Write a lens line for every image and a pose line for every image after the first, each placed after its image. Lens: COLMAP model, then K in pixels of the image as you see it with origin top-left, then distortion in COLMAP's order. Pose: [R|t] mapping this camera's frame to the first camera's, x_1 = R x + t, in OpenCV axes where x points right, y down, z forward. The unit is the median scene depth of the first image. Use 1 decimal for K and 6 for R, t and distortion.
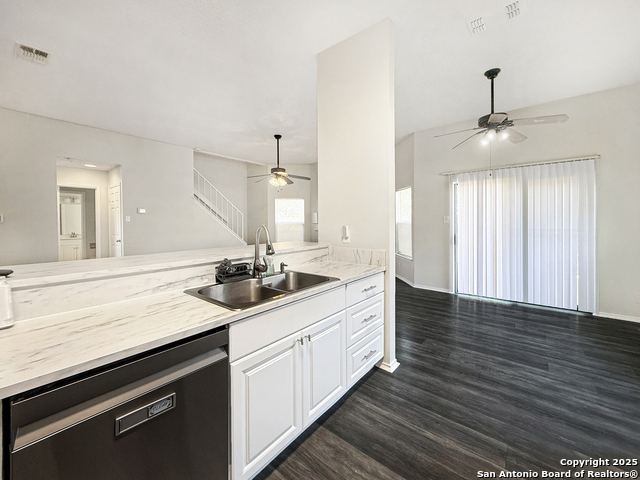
lens RADIAL K [[265.7, 0, 321.7], [0, 265.7, 219.7], [0, 0, 1]] dist [0.002799, 0.000094]
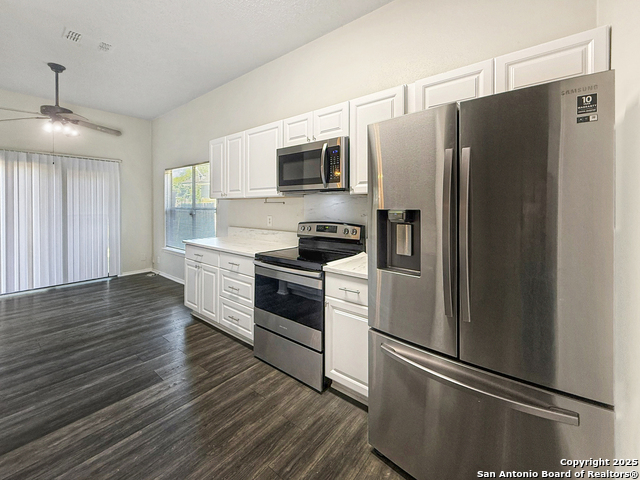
lens RADIAL K [[265.7, 0, 323.3], [0, 265.7, 234.8], [0, 0, 1]] dist [0.002799, 0.000094]
pose [[-0.025290, -0.103489, 0.994309, -0.471101], [-0.009593, 0.994607, 0.103276, -0.010474], [-0.999634, -0.006927, -0.026147, -0.026341]]
